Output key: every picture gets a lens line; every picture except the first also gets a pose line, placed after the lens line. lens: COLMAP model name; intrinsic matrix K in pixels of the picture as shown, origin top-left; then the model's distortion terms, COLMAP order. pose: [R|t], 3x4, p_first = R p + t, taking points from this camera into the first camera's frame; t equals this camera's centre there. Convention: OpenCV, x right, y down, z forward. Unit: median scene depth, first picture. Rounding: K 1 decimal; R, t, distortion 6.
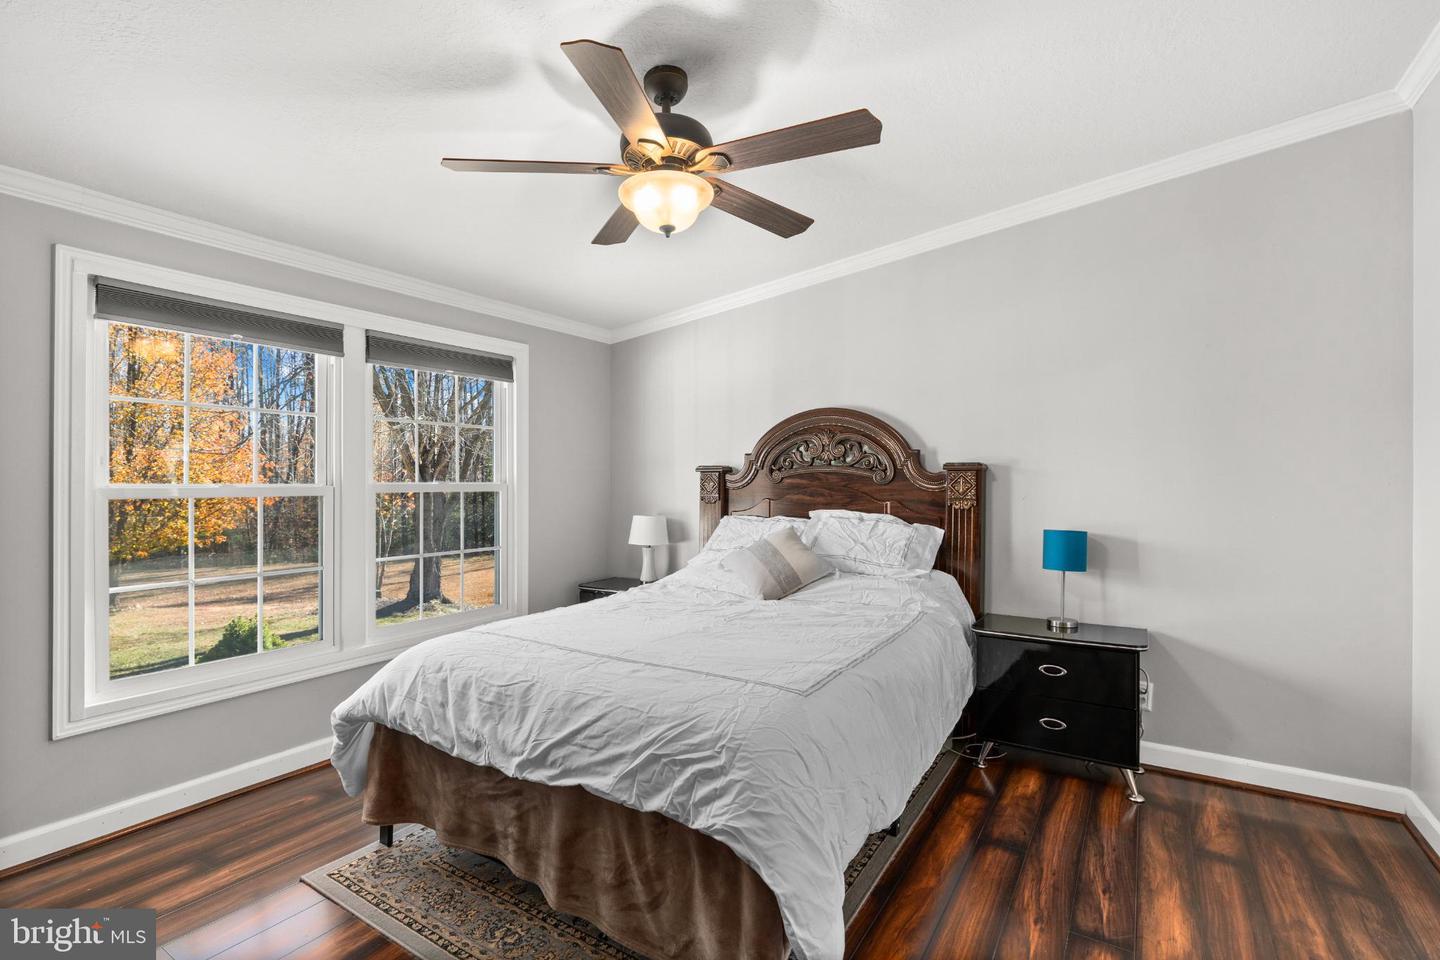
lens RADIAL K [[682.1, 0, 731.8], [0, 682.1, 483.2], [0, 0, 1]] dist [-0.008805, -0.000874]
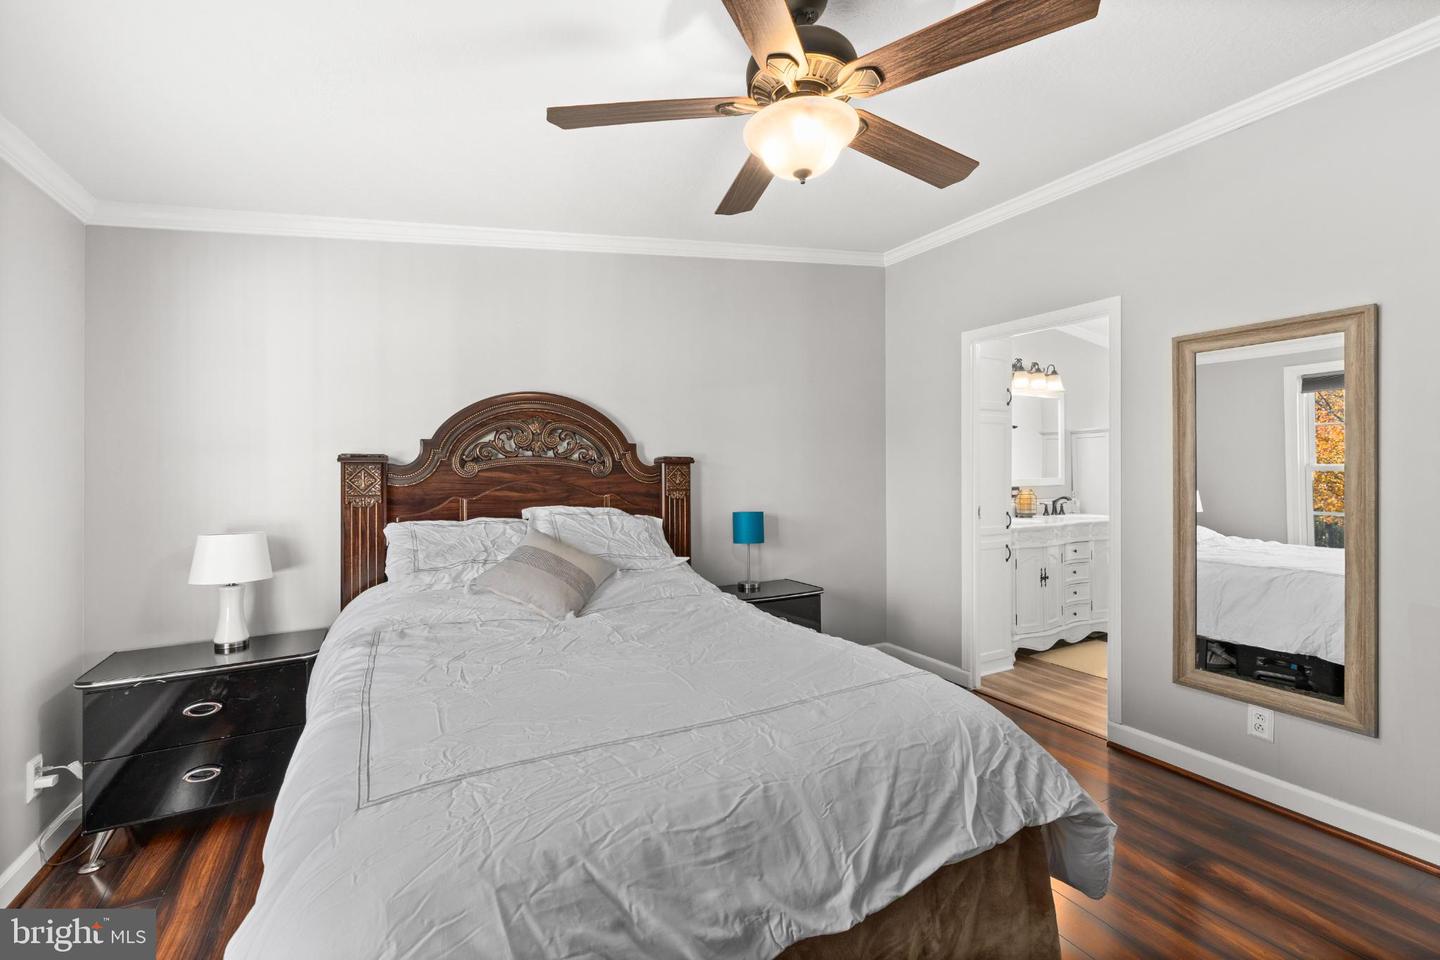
lens RADIAL K [[614.3, 0, 726.4], [0, 614.3, 464.5], [0, 0, 1]] dist [-0.000482, 0.000972]
pose [[0.489239, 0.005785, 0.872131, -0.479175], [0.009393, 0.999885, -0.011901, -0.004636], [-0.872099, 0.014014, 0.489129, 0.430446]]
